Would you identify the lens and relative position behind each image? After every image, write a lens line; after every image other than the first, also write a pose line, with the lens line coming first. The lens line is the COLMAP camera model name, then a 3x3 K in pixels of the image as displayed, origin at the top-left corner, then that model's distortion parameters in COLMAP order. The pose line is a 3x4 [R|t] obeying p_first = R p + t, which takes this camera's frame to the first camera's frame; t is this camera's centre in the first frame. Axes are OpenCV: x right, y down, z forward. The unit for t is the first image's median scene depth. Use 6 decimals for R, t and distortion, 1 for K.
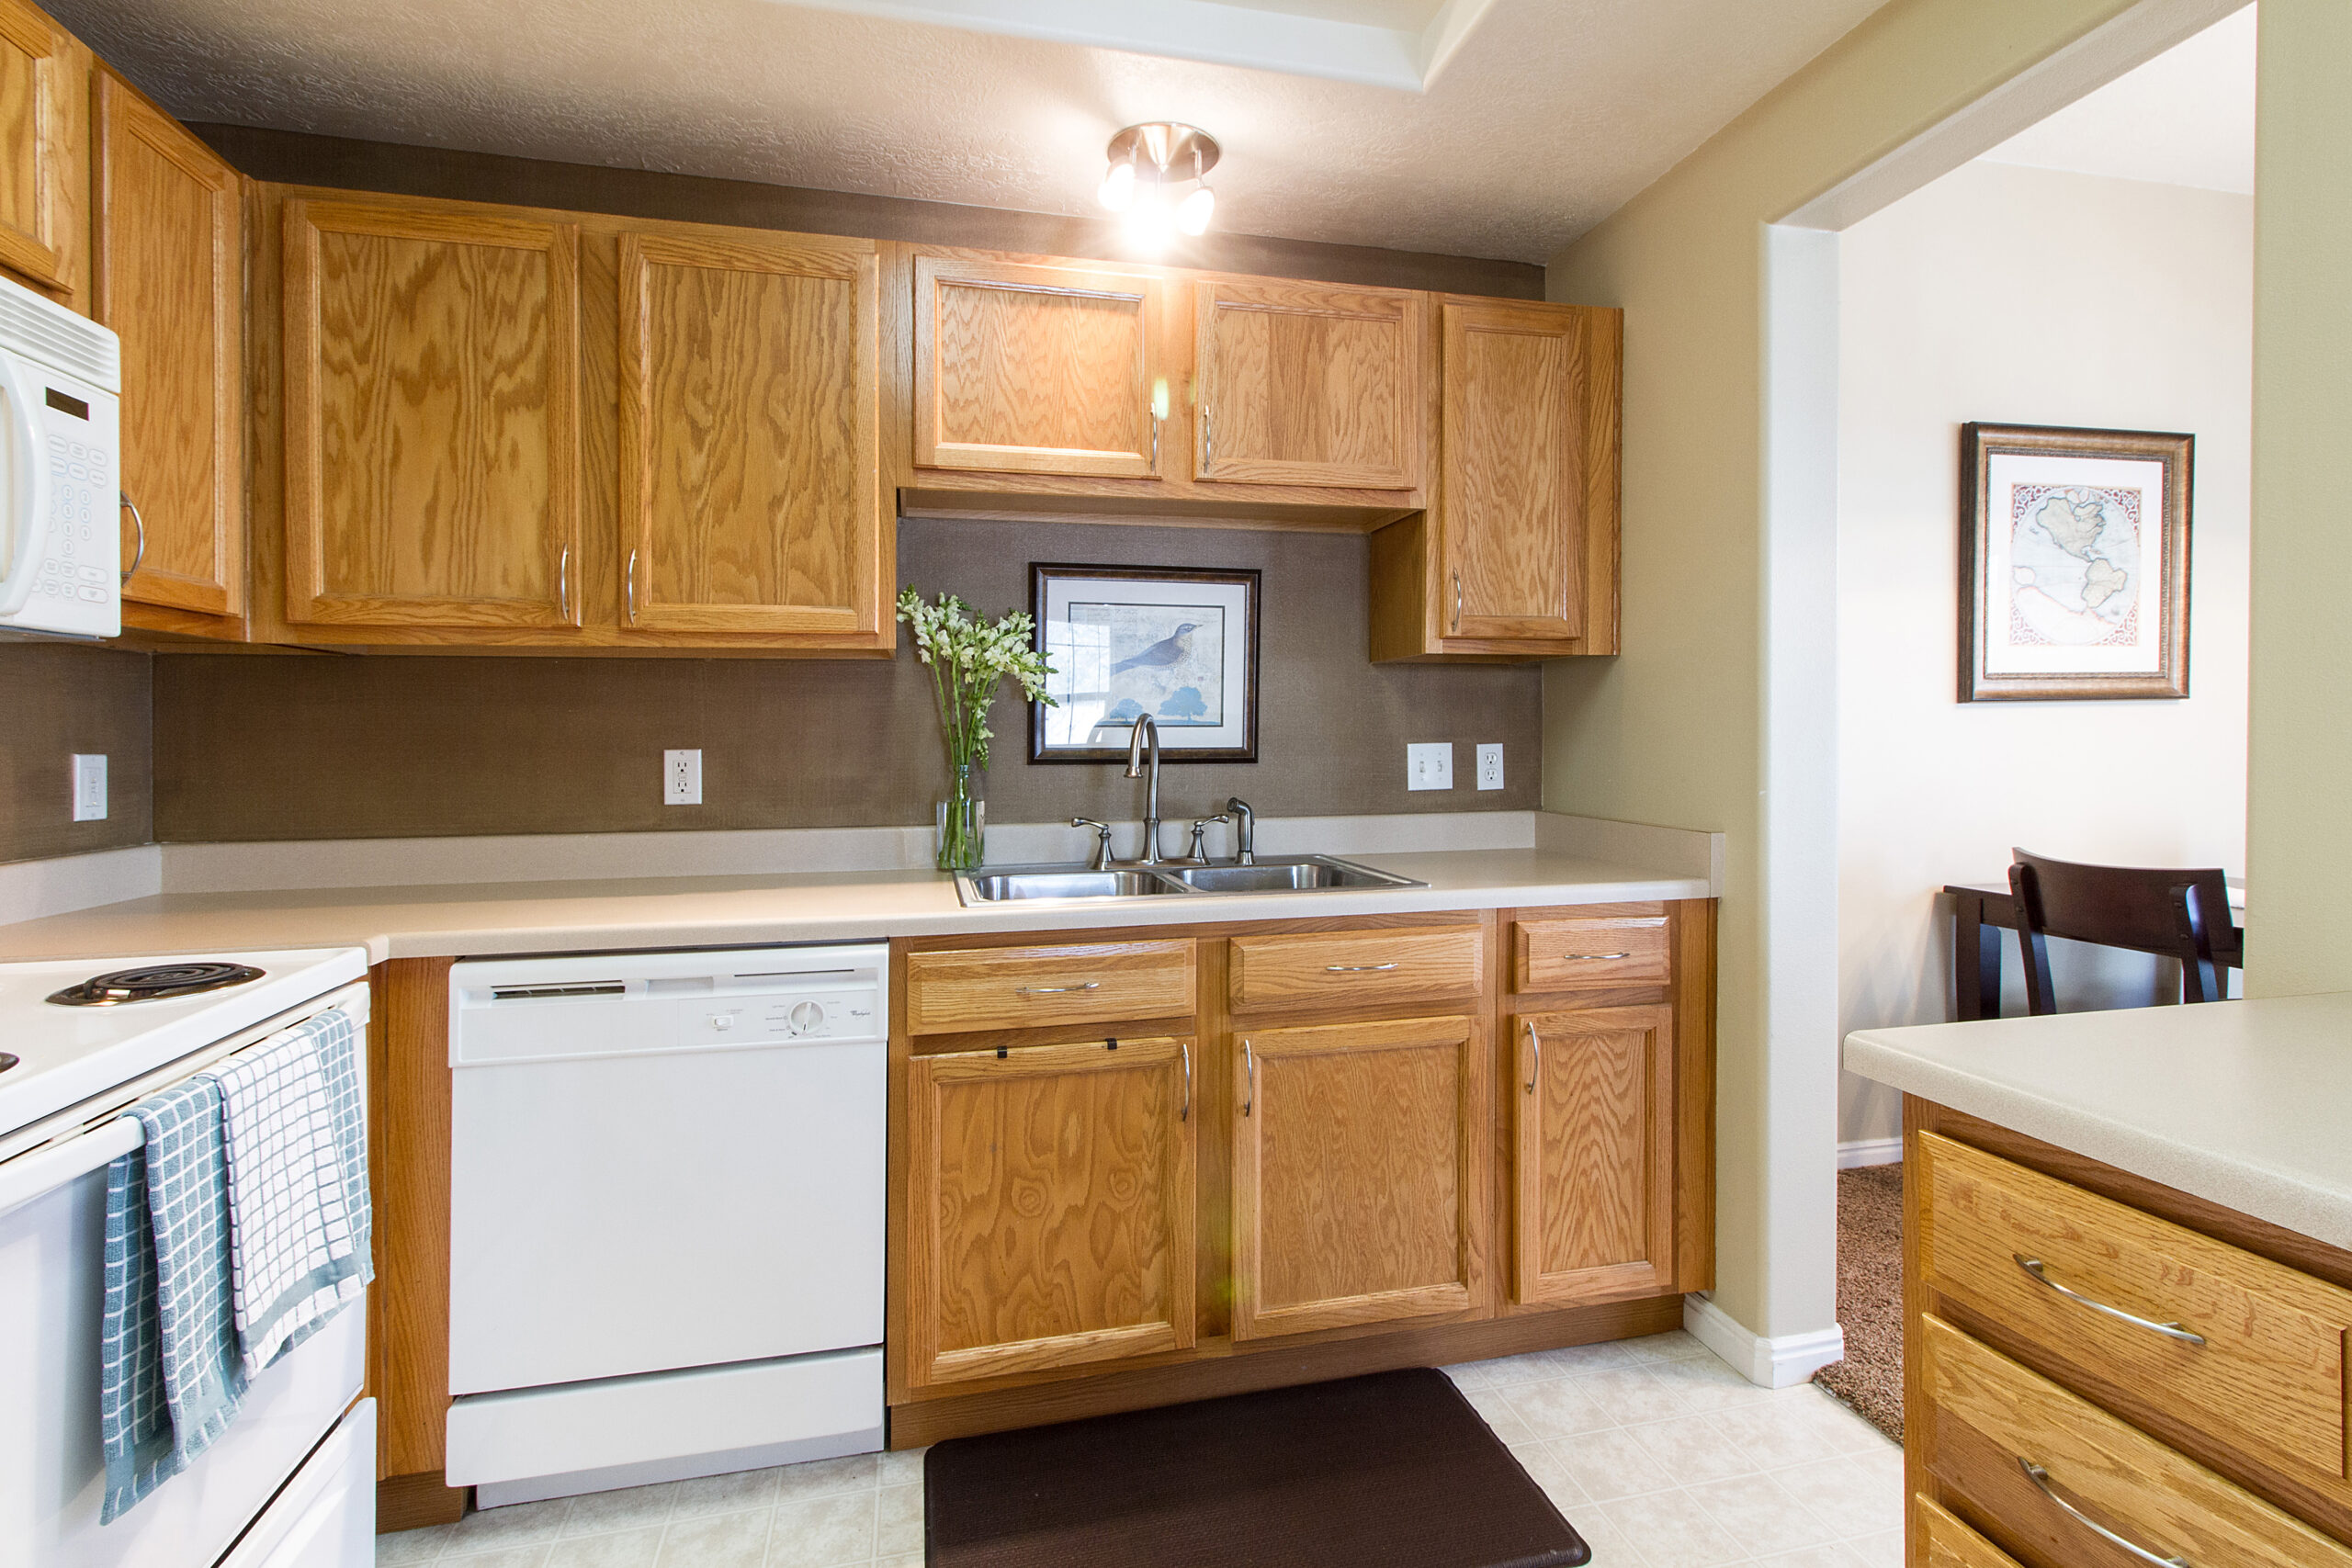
lens RADIAL K [[1087.5, 0, 1190.2], [0, 1087.5, 725.6], [0, 0, 1]] dist [0.004910, 0.000592]
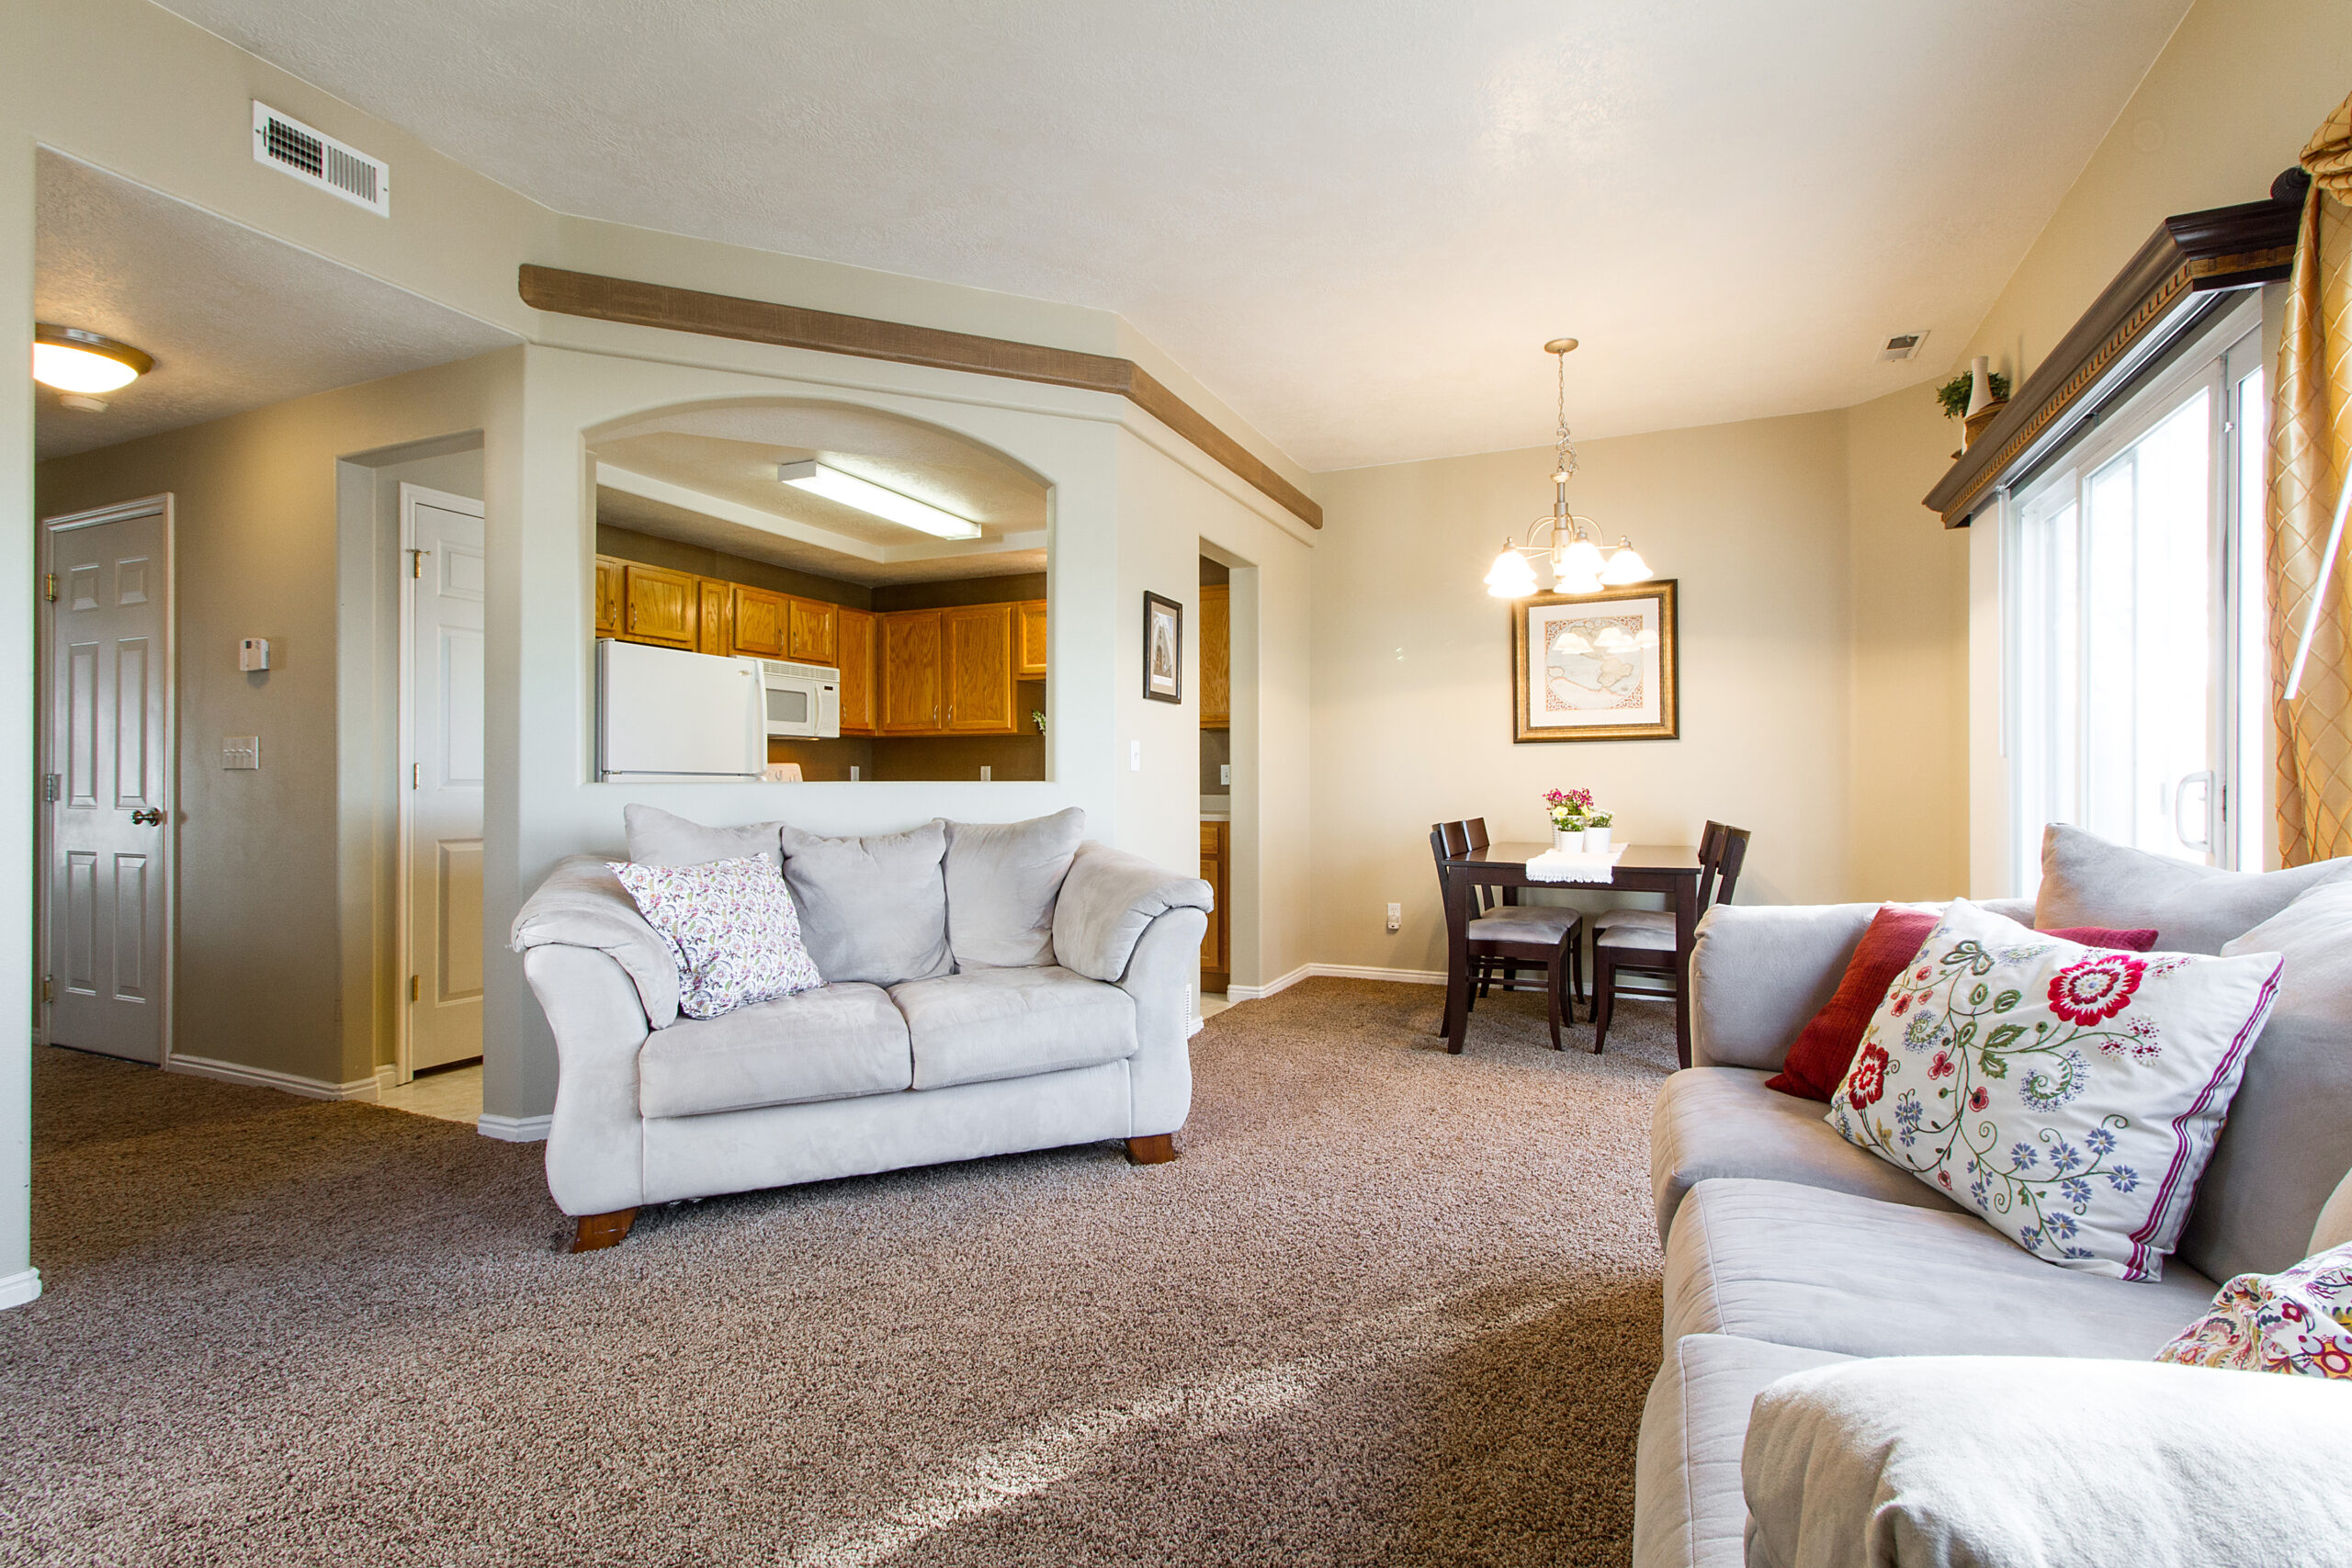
lens RADIAL K [[1087.5, 0, 1172.7], [0, 1087.5, 780.8], [0, 0, 1]] dist [0.004910, 0.000592]
pose [[0.783295, 0.004015, -0.621637, 2.052832], [-0.004599, 0.999989, 0.000663, 0.064149], [0.621633, 0.002340, 0.783305, -1.177518]]
